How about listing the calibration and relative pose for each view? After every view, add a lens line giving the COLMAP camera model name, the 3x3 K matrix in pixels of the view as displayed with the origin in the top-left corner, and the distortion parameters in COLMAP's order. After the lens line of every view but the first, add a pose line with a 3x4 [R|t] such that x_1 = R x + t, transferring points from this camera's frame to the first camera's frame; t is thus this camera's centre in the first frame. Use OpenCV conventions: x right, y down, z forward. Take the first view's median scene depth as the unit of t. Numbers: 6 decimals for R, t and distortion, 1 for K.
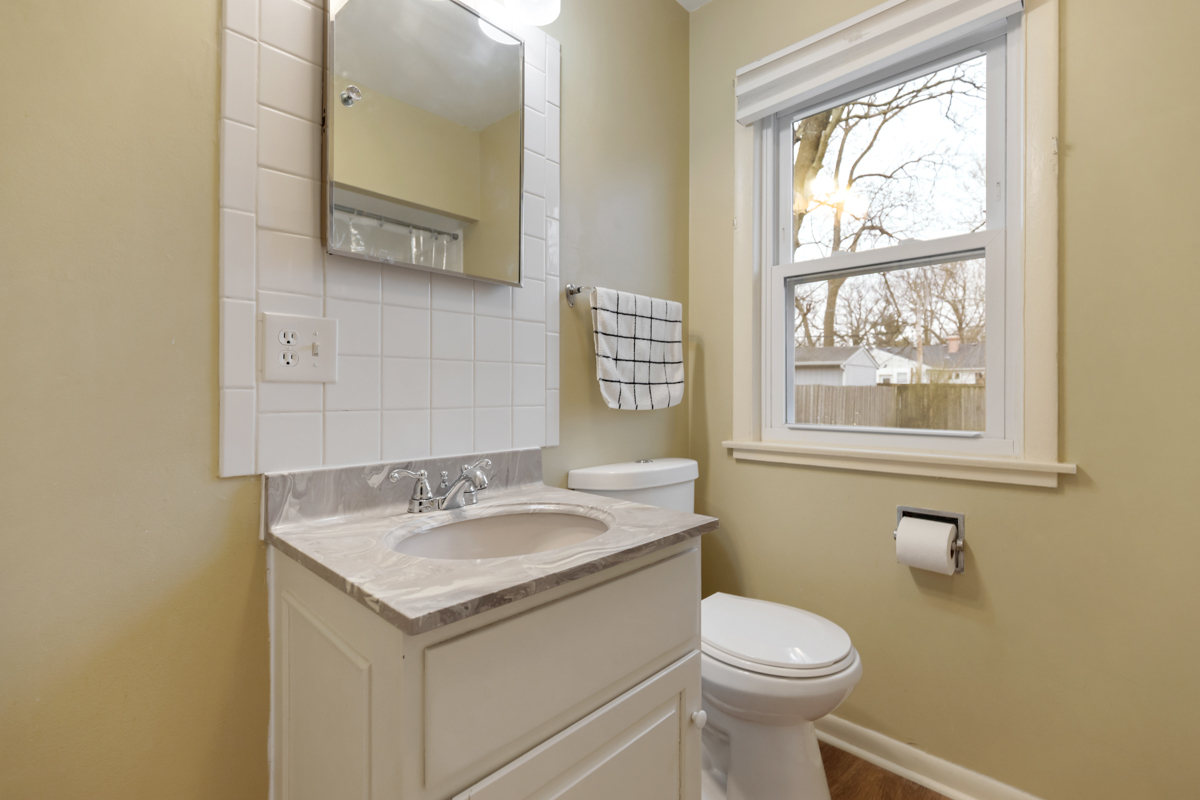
lens RADIAL K [[545.7, 0, 600.0], [0, 545.7, 388.0], [0, 0, 1]] dist [0.007373, -0.000219]
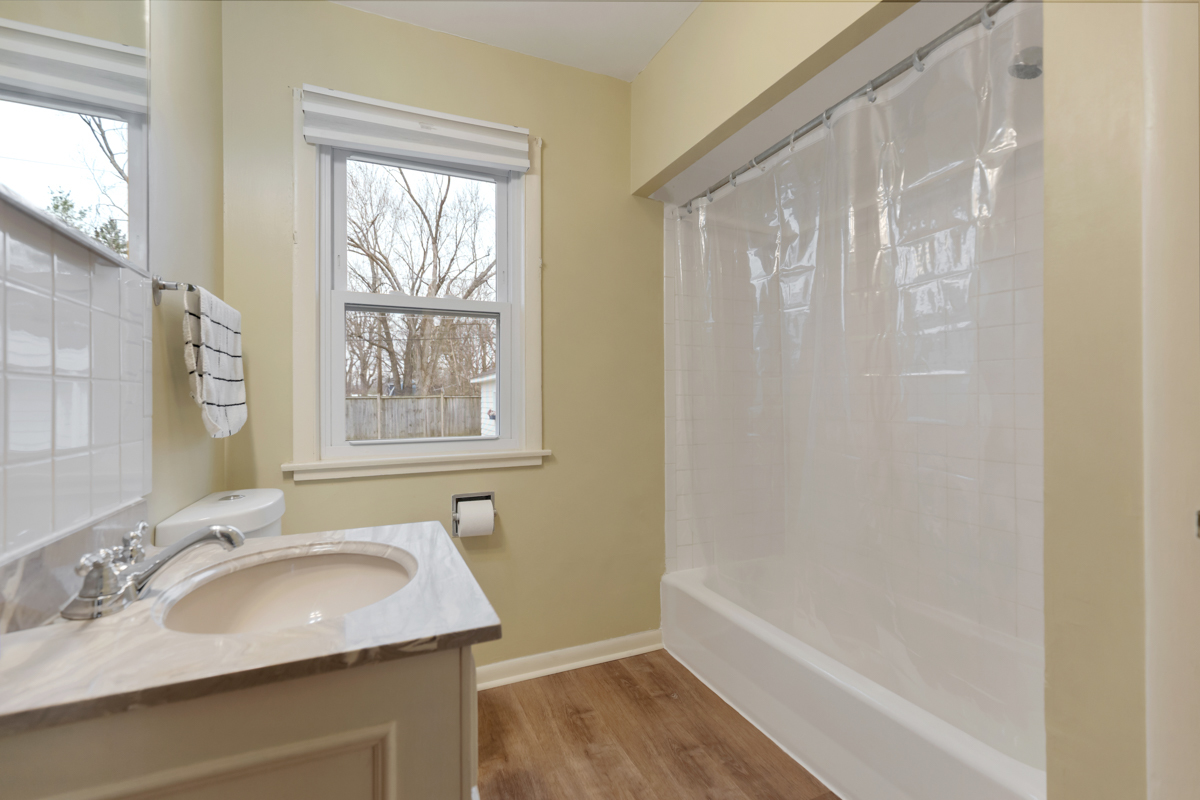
lens RADIAL K [[545.7, 0, 610.0], [0, 545.7, 398.8], [0, 0, 1]] dist [0.007373, -0.000219]
pose [[0.374923, -0.005002, 0.927043, -0.532256], [0.002880, 0.999987, 0.004231, -0.022723], [-0.927052, 0.001084, 0.374932, 0.144451]]
